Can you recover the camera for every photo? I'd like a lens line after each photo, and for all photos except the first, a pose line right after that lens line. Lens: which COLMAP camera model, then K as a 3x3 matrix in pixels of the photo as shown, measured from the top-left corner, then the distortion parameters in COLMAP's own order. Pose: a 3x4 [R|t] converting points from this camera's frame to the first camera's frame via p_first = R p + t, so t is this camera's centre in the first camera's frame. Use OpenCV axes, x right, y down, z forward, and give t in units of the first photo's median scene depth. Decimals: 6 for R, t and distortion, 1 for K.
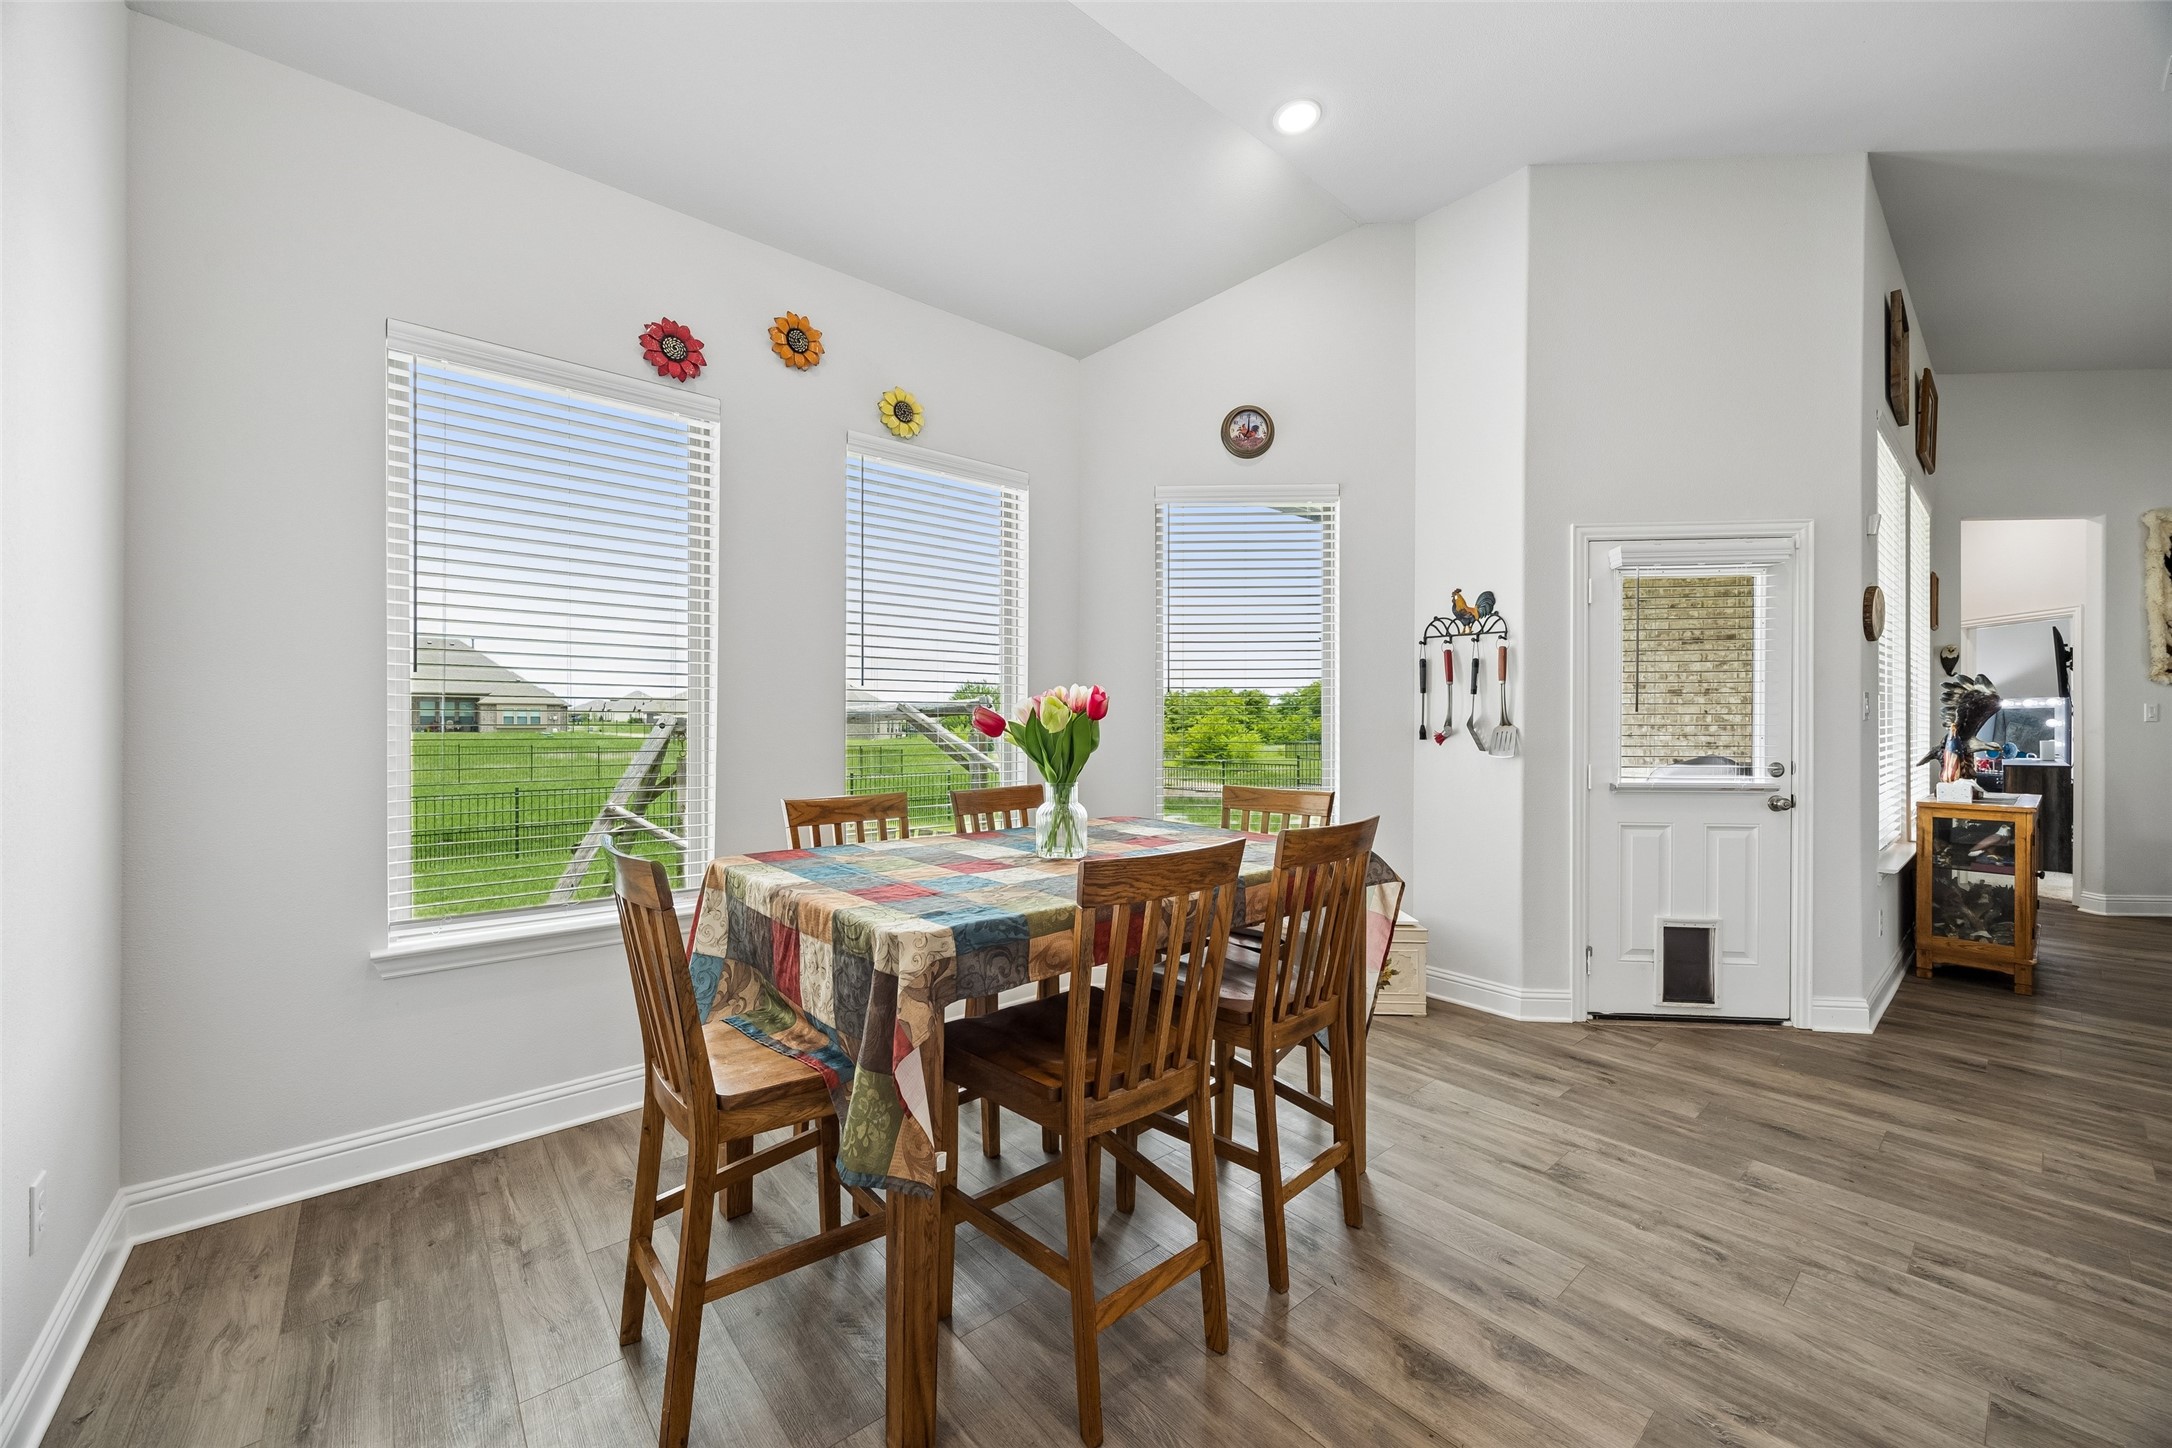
lens RADIAL K [[822.3, 0, 1084.2], [0, 822.3, 719.9], [0, 0, 1]] dist [-0.003190, -0.000818]
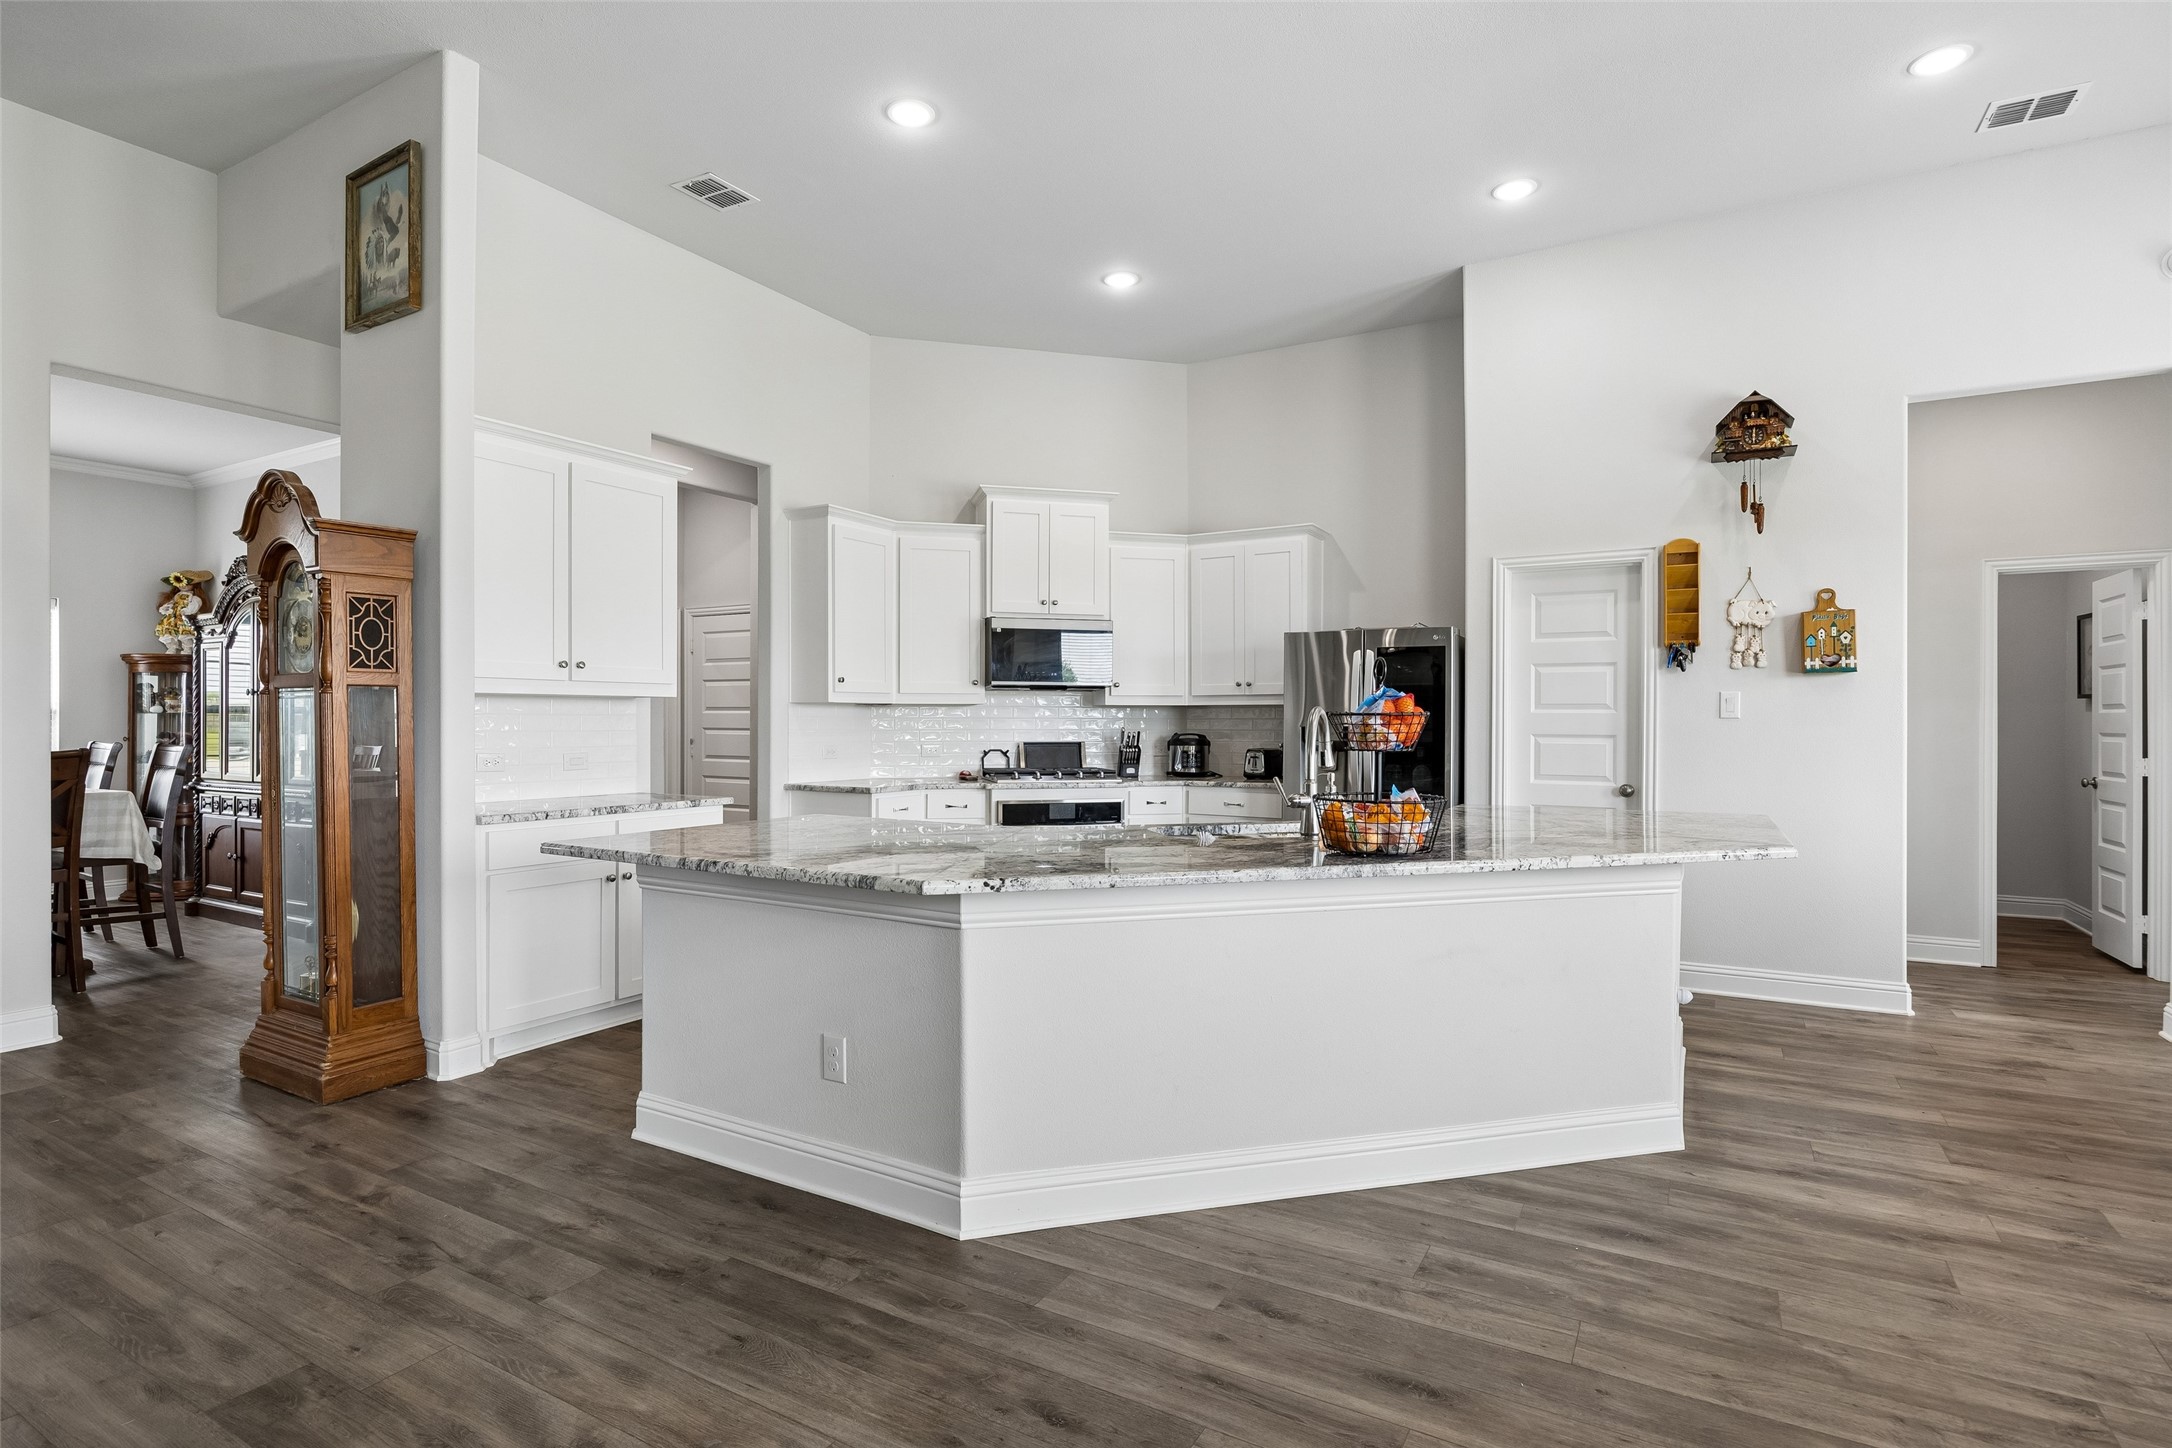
lens RADIAL K [[1084.7, 0, 1081.5], [0, 1084.7, 724.2], [0, 0, 1]] dist [-0.001666, -0.000280]
pose [[-0.940249, -0.001218, -0.340487, 2.781557], [-0.000953, 0.999999, -0.000947, -0.003710], [0.340488, -0.000566, -0.940249, 1.994810]]
